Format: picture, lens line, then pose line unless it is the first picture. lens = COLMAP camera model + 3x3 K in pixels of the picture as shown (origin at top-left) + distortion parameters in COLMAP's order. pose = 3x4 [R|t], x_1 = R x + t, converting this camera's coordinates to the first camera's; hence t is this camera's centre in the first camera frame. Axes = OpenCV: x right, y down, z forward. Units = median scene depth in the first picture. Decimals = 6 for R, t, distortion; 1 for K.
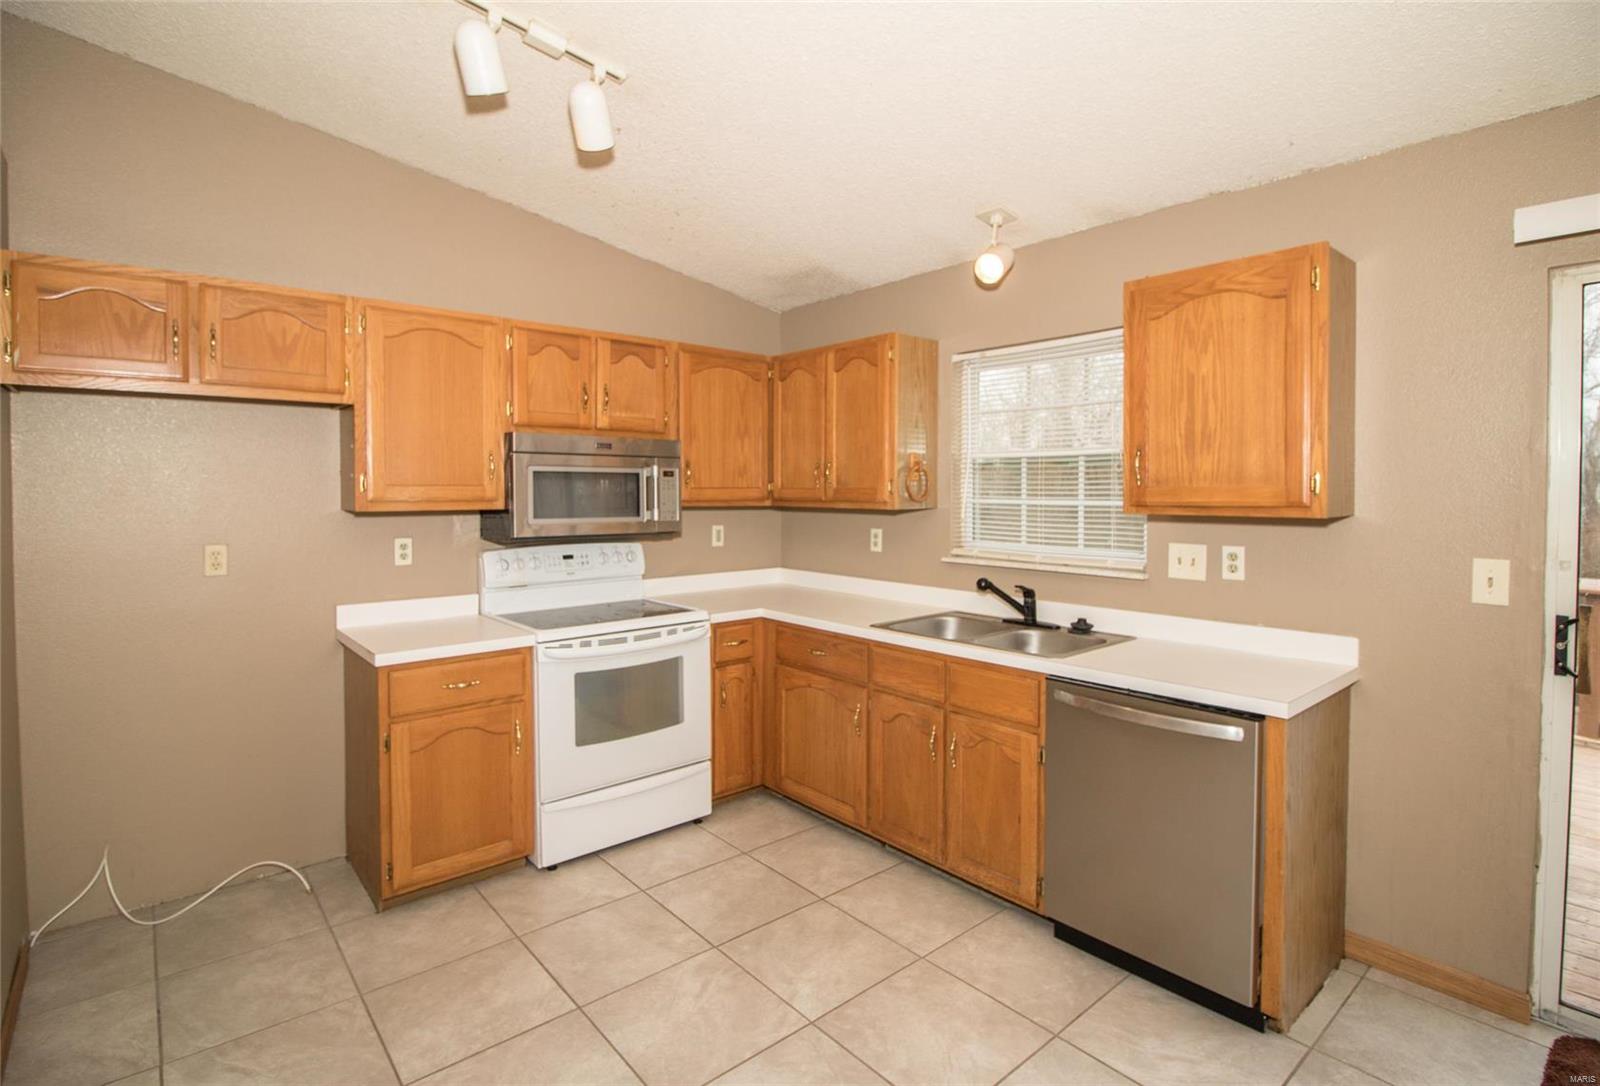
lens RADIAL K [[778.6, 0, 795.1], [0, 778.6, 509.0], [0, 0, 1]] dist [0.001844, -0.011762]
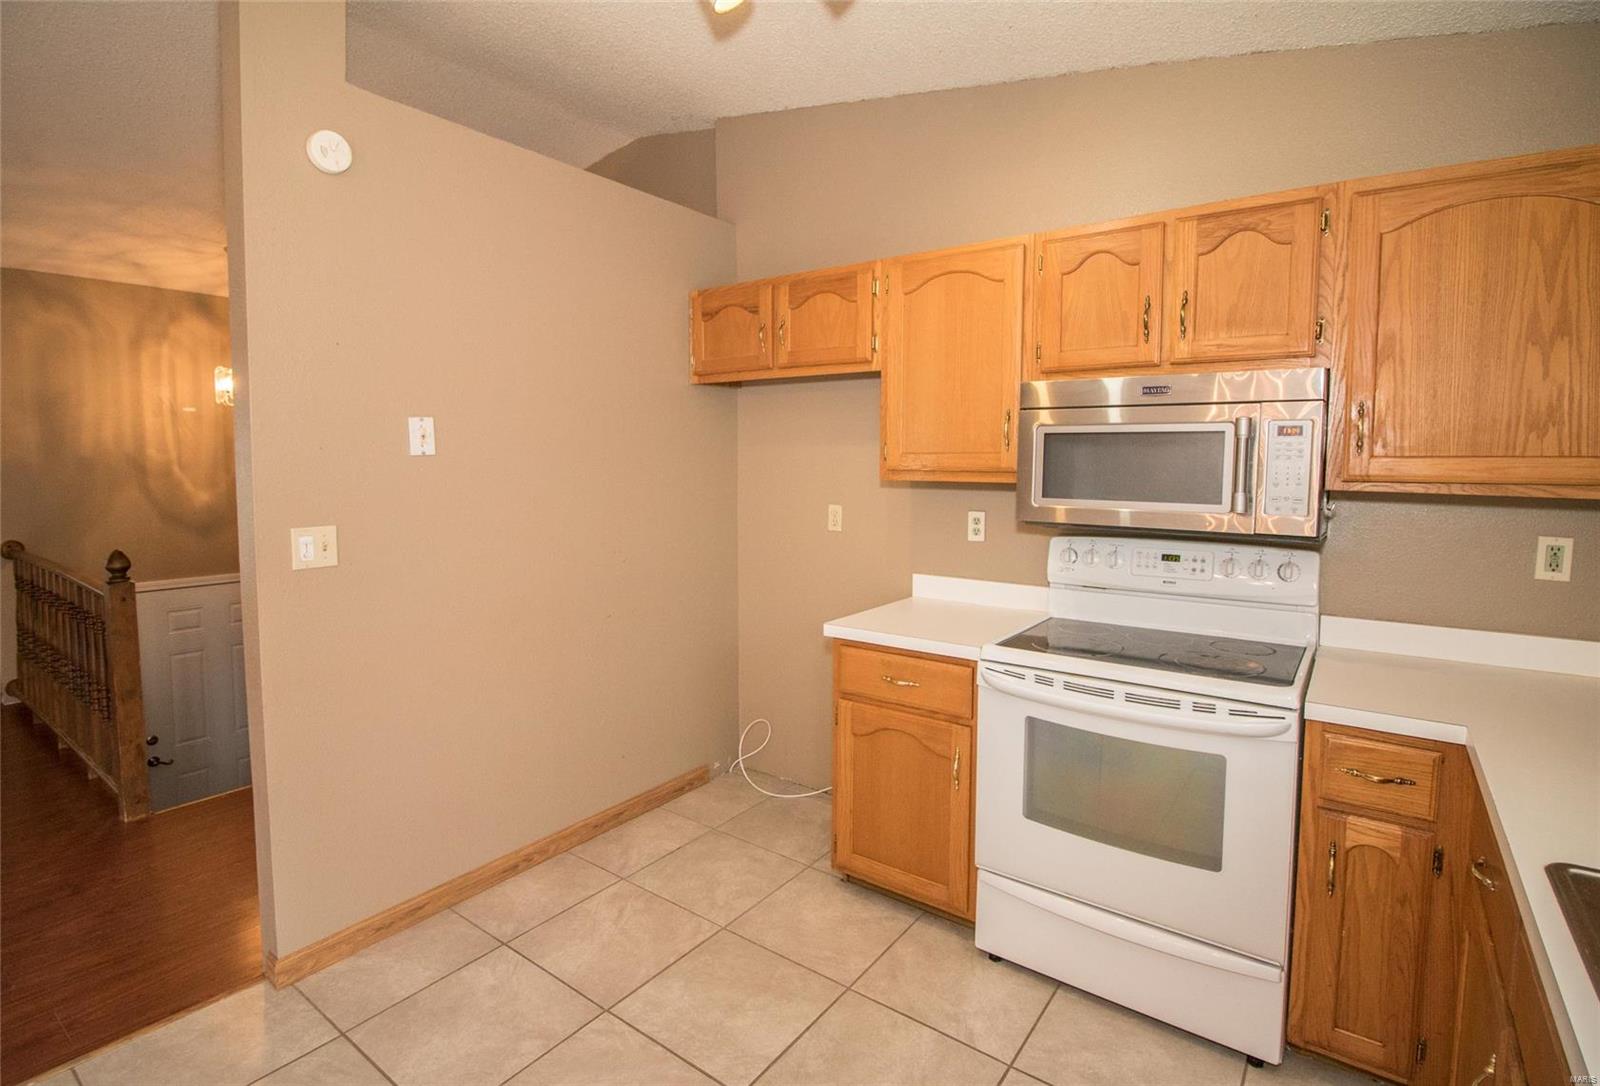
lens RADIAL K [[778.6, 0, 795.1], [0, 778.6, 509.0], [0, 0, 1]] dist [0.001844, -0.011762]
pose [[0.224879, 0.067689, -0.972033, 0.334633], [-0.026243, 0.997643, 0.063402, -0.017734], [0.974033, 0.011251, 0.226125, 0.598555]]
